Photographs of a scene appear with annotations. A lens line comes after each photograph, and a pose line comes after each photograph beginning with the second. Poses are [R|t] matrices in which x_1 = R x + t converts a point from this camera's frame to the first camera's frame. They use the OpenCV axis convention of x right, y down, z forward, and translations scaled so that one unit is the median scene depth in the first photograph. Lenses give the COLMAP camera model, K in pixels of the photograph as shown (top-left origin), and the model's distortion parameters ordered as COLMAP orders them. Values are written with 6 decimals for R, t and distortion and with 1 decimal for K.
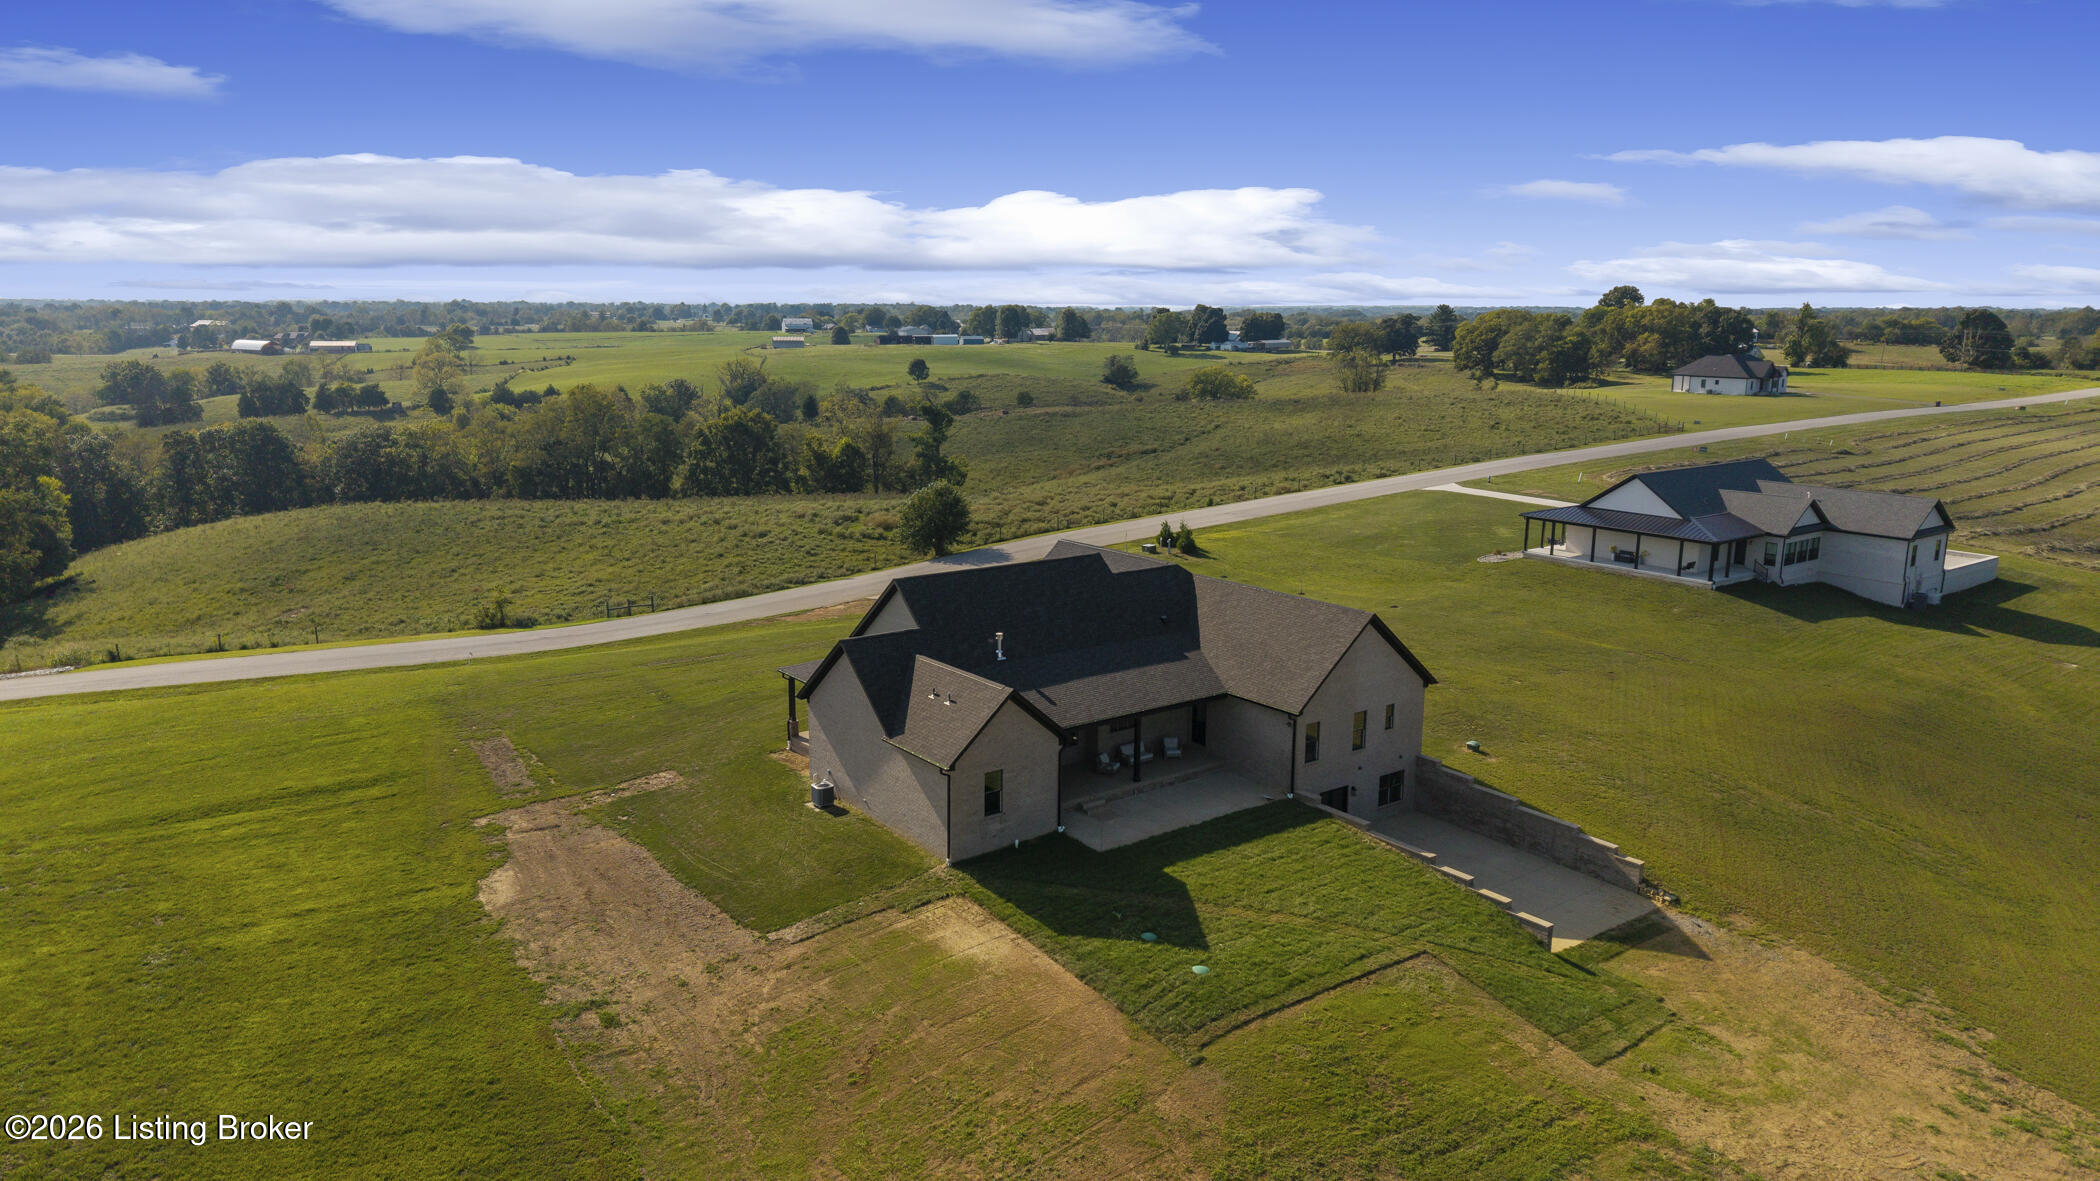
lens RADIAL K [[1430.9, 0, 1047.5], [0, 1430.9, 520.2], [0, 0, 1]] dist [0.006816, 0.000758]
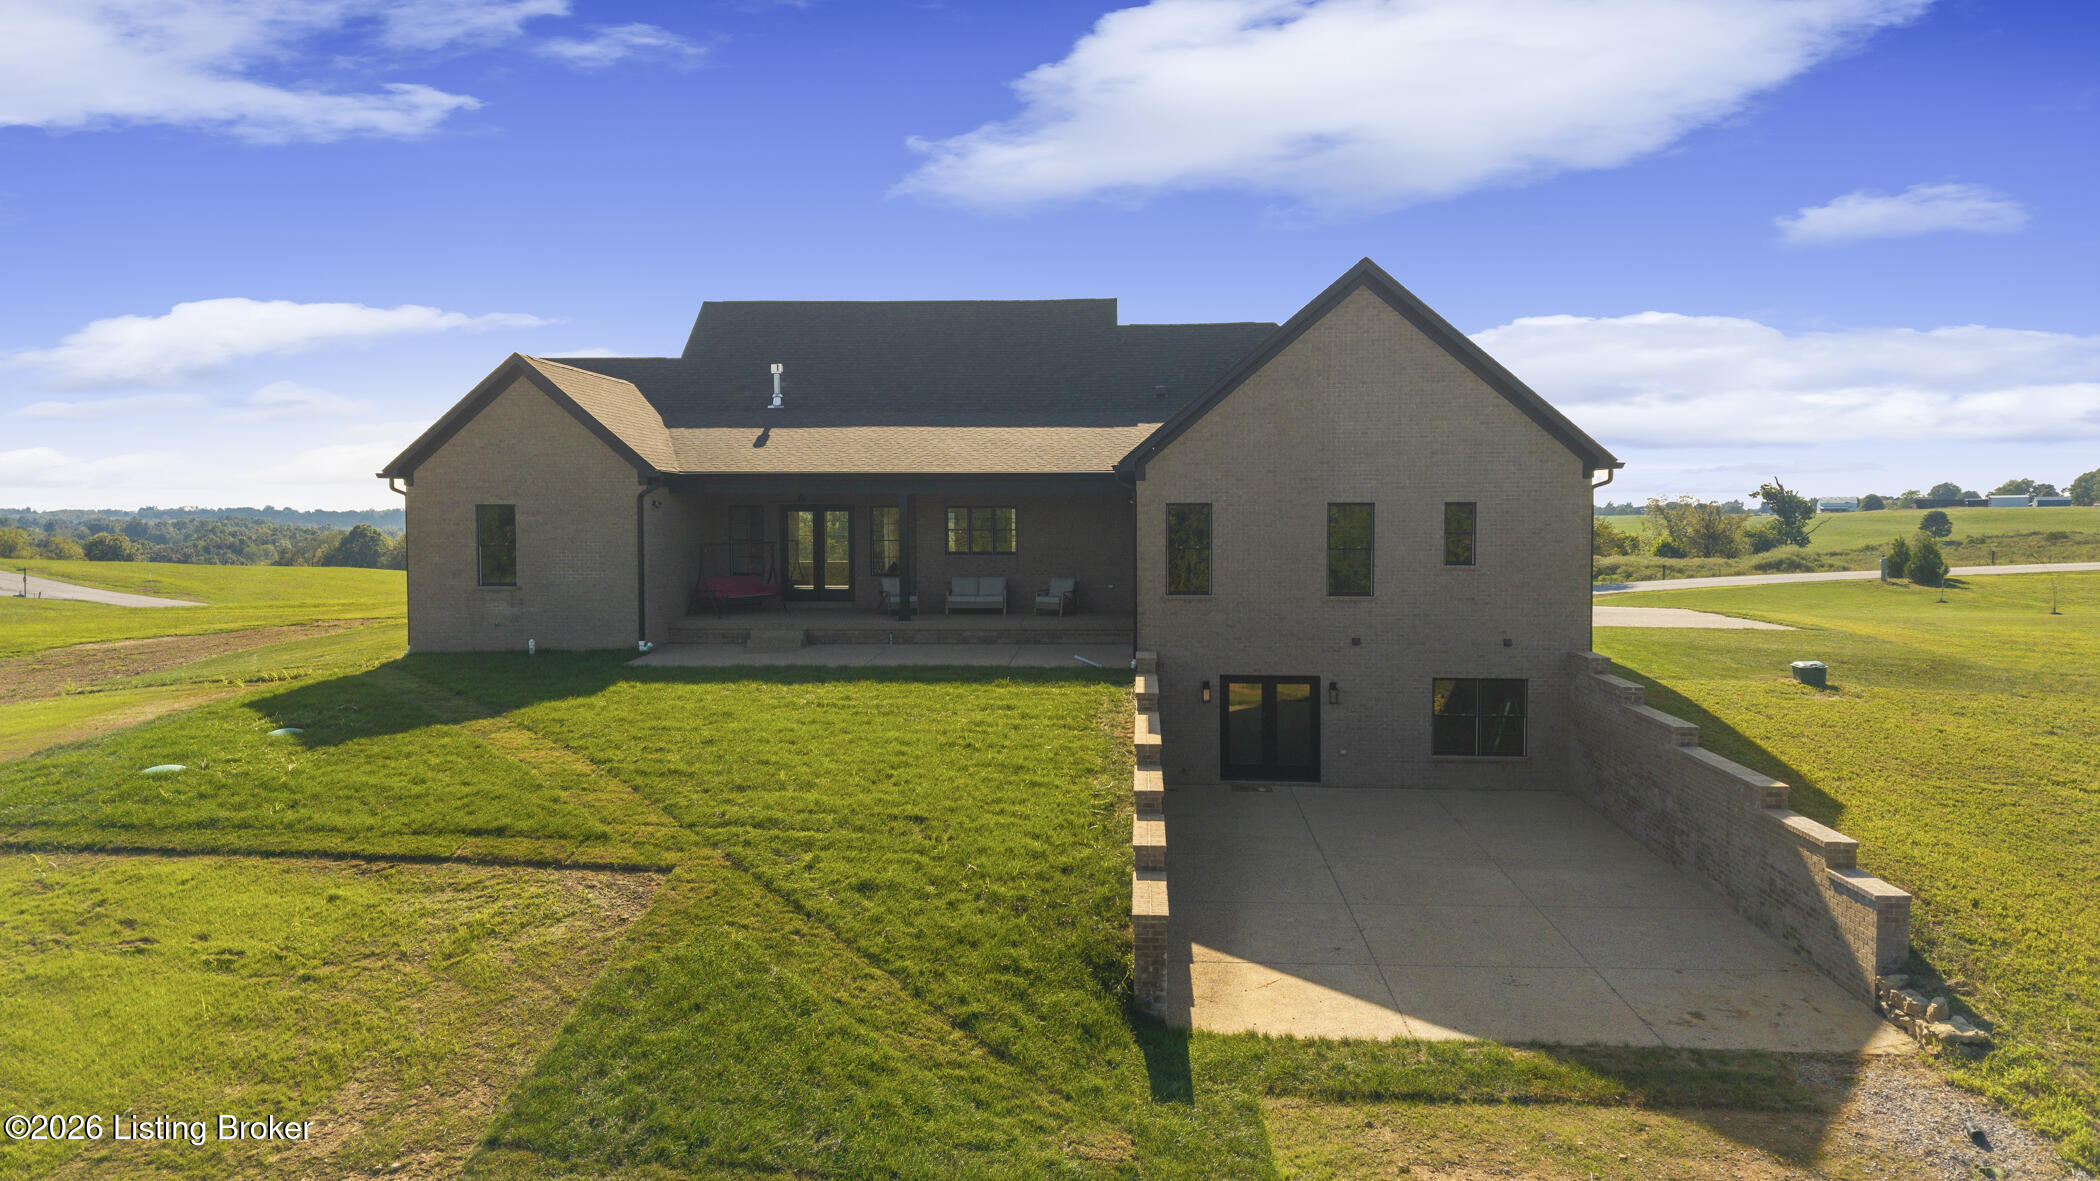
lens RADIAL K [[1414.4, 0, 1050.0], [0, 1414.4, 590.5], [0, 0, 1]] dist [0.045366, -0.045970]
pose [[0.753333, 0.027753, -0.657053, 0.417793], [-0.094049, 0.993386, -0.065870, 0.190827], [0.650880, 0.111417, 0.750961, 0.612121]]
